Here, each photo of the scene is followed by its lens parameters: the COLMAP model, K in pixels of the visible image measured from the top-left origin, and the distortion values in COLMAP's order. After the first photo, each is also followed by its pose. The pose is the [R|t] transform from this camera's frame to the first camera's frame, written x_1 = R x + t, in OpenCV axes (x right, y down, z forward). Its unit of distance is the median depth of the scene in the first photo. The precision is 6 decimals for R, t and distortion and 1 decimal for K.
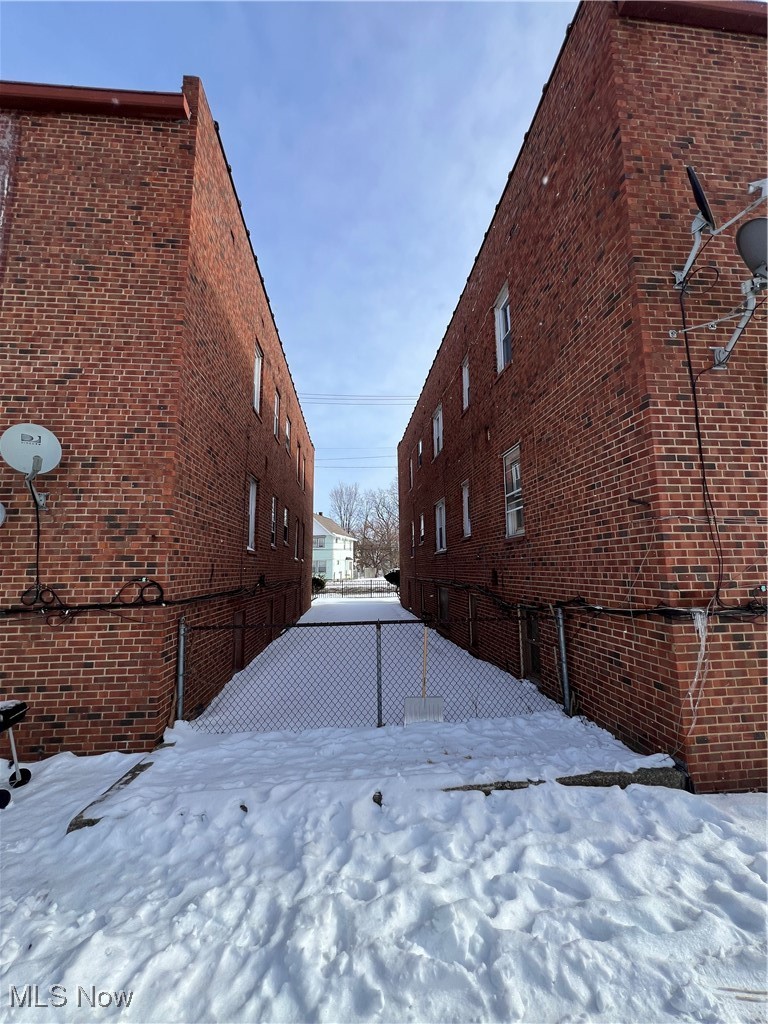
lens RADIAL K [[408.0, 0, 384.0], [0, 408.0, 512.0], [0, 0, 1]] dist [0.000072, -0.000213]
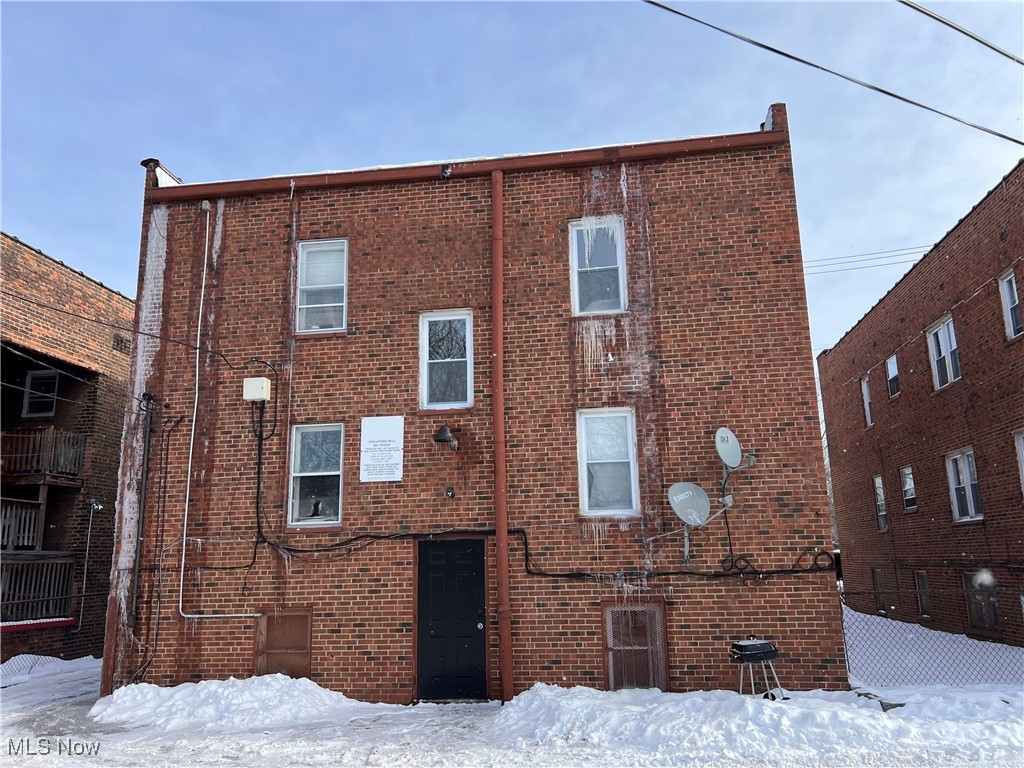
lens RADIAL K [[767.2, 0, 508.4], [0, 767.2, 396.9], [0, 0, 1]] dist [0.030759, -0.005786]
pose [[0.973435, -0.061344, -0.220591, -0.881405], [0.045734, 0.996120, -0.075192, -0.144907], [0.224348, 0.063106, 0.972464, -1.365167]]
